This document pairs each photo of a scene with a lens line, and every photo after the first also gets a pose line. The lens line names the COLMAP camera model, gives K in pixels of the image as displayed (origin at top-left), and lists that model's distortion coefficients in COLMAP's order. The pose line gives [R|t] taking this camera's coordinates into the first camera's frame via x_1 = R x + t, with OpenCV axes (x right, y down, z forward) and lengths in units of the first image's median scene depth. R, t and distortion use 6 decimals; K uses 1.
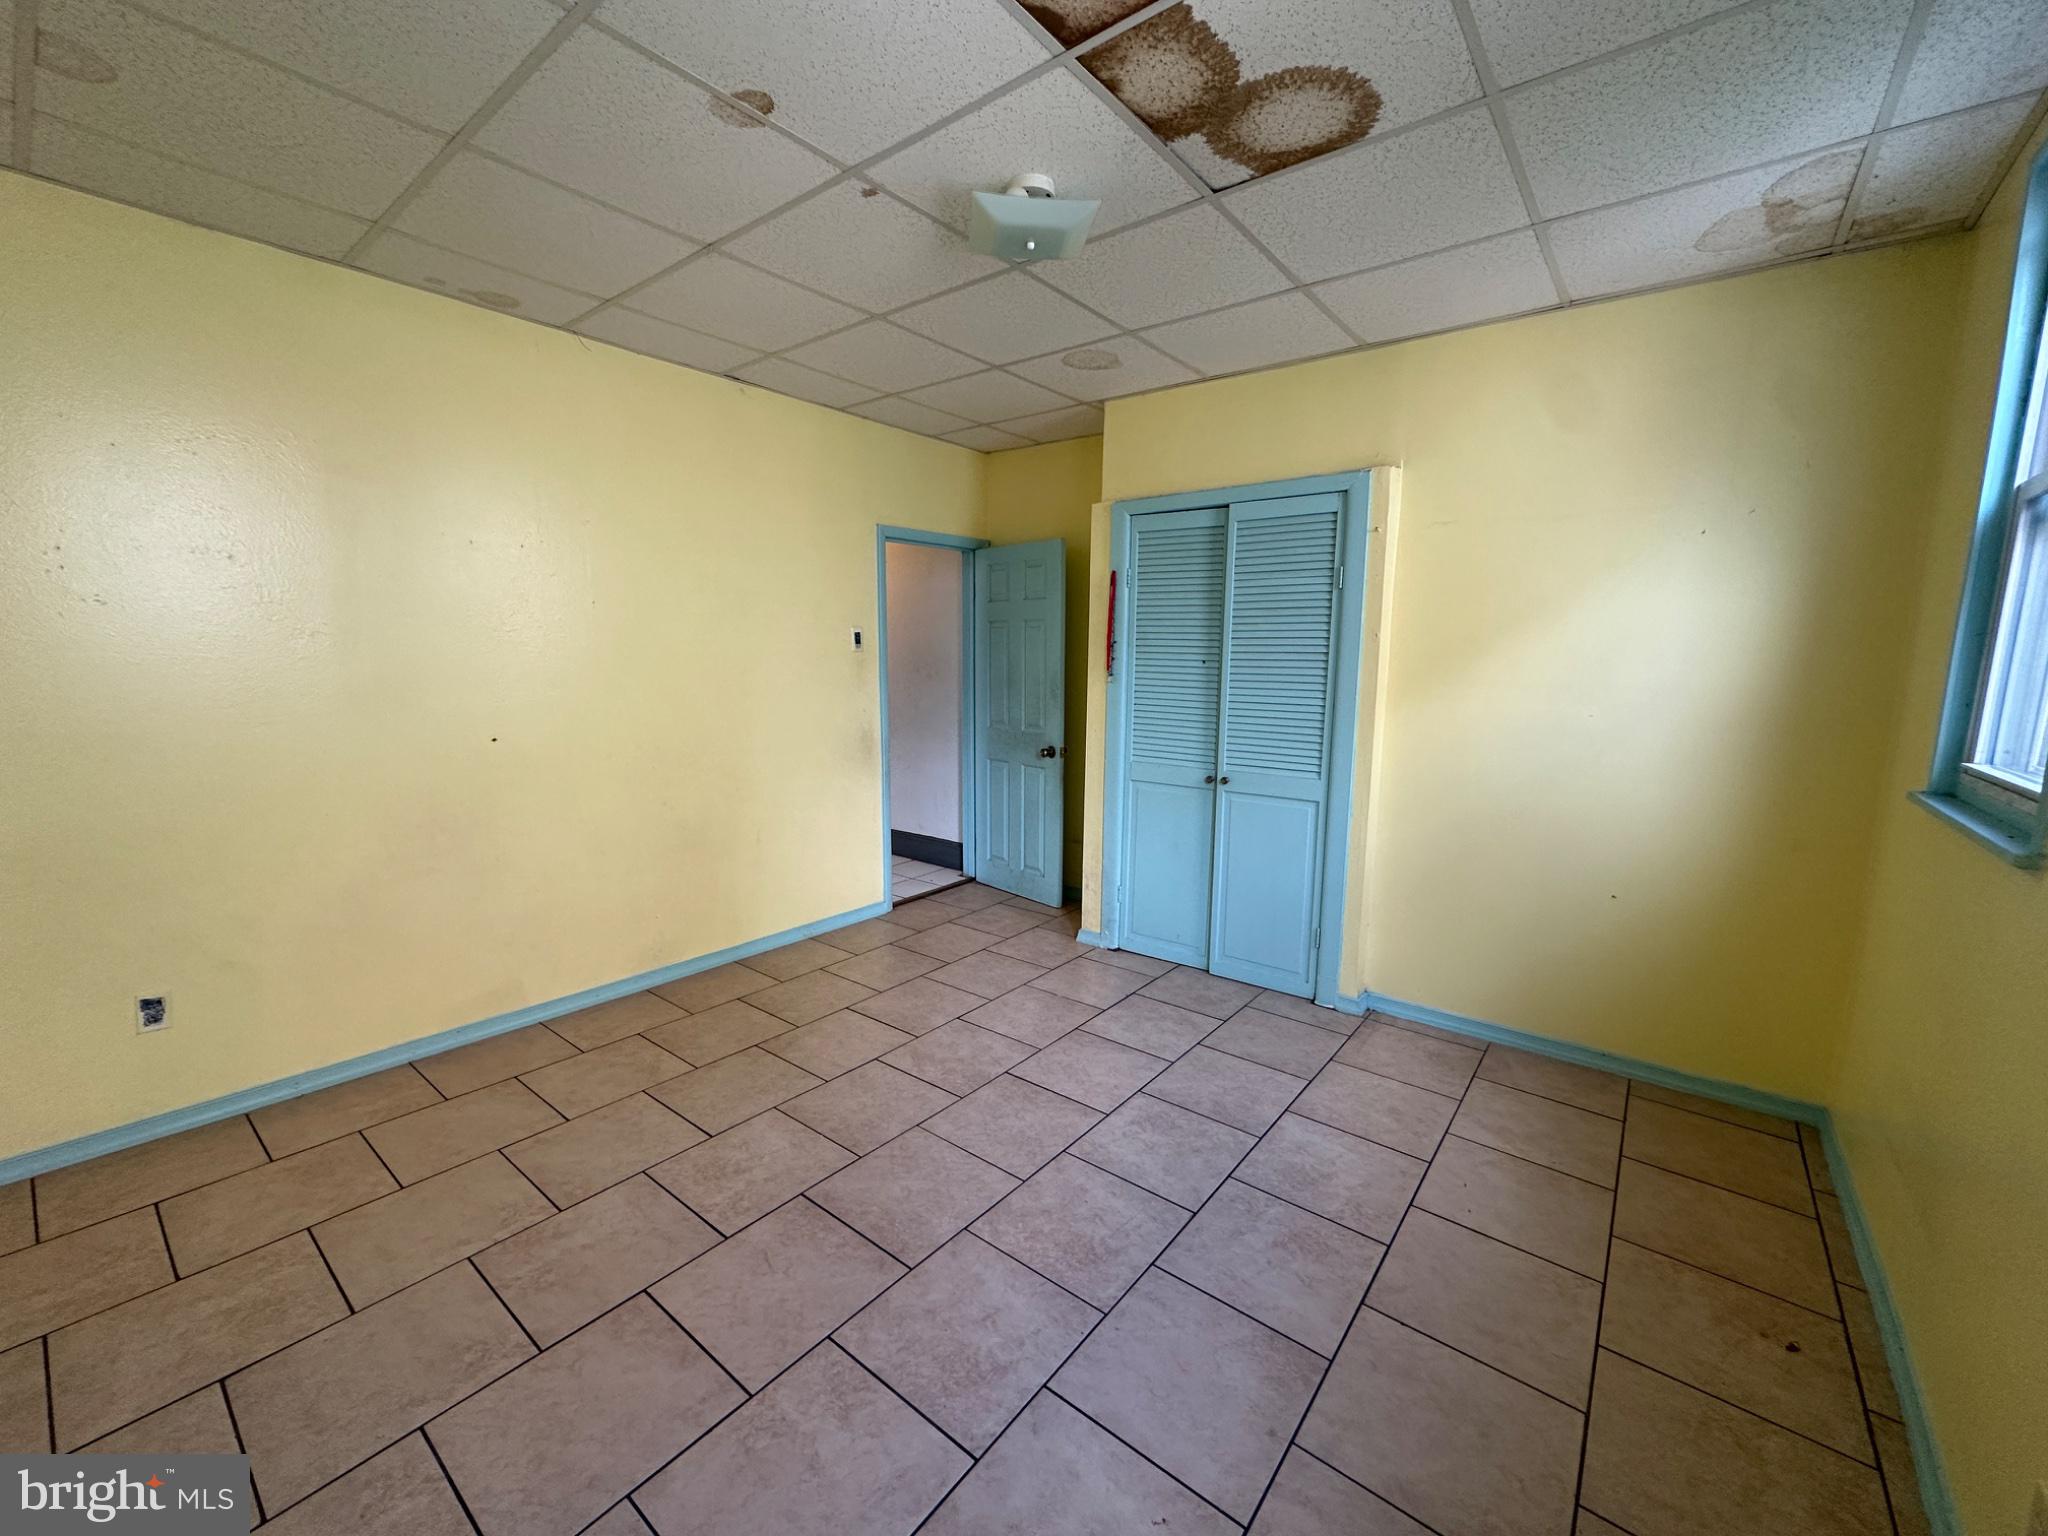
lens RADIAL K [[815.5, 0, 1024.0], [0, 815.5, 768.0], [0, 0, 1]] dist [-0.002379, 0.000504]
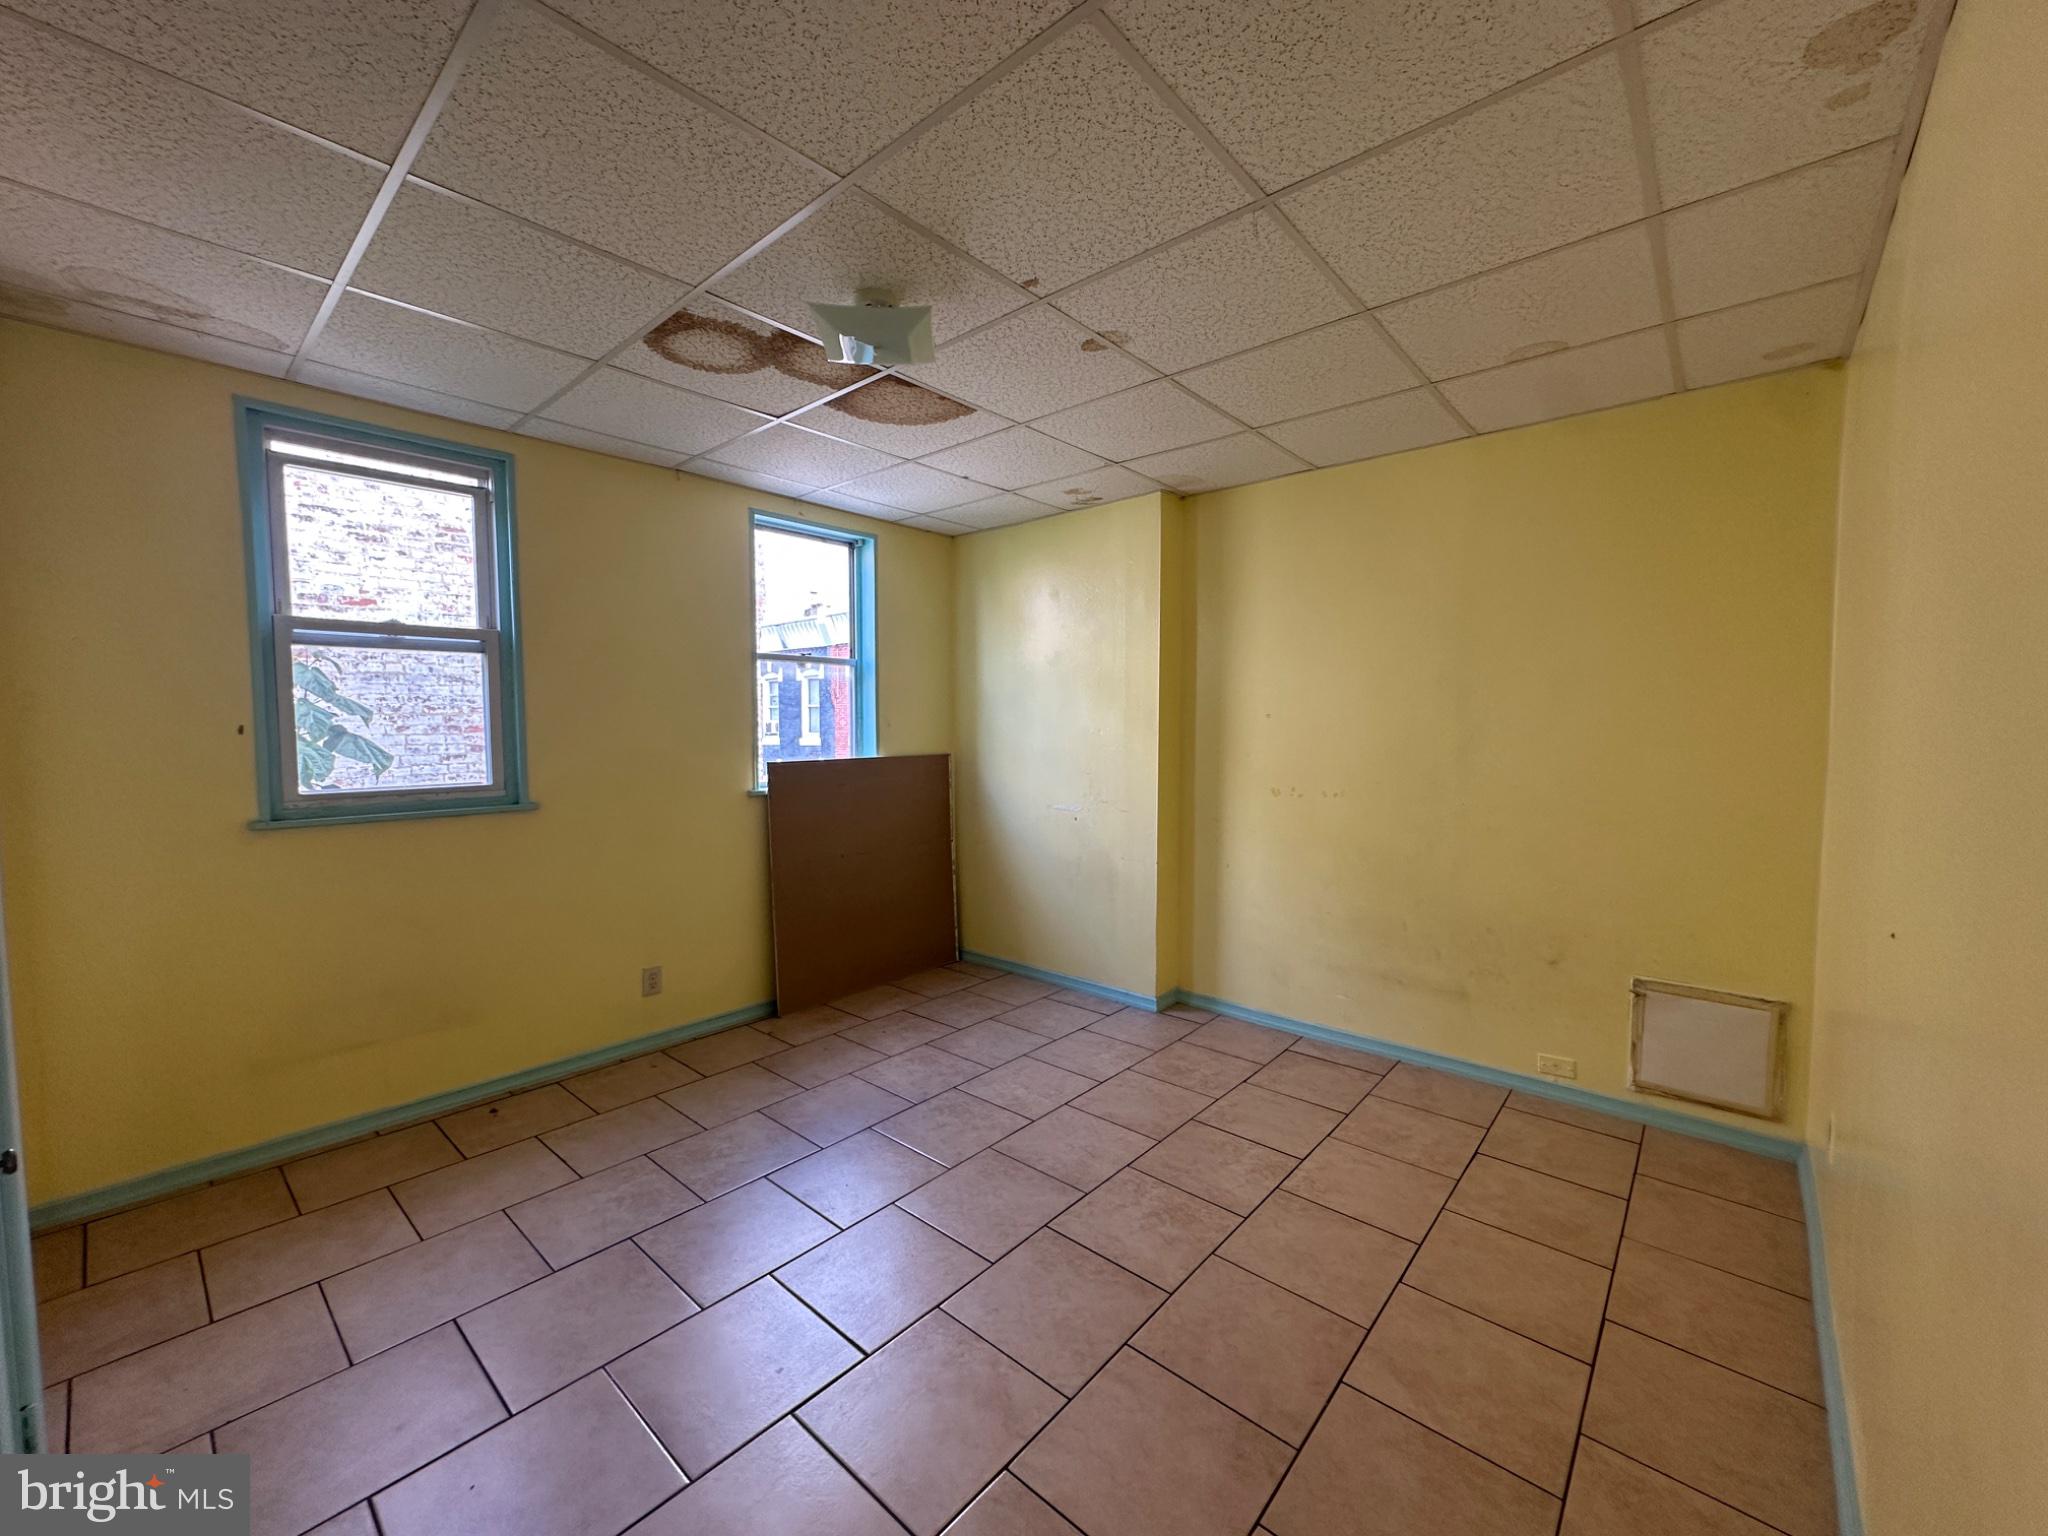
lens RADIAL K [[815.5, 0, 1024.0], [0, 815.5, 768.0], [0, 0, 1]] dist [-0.002379, 0.000504]
pose [[-0.998956, -0.014461, 0.043323, -0.220056], [-0.005547, 0.979941, 0.199212, -0.300309], [-0.045334, 0.198763, -0.978998, 1.992614]]
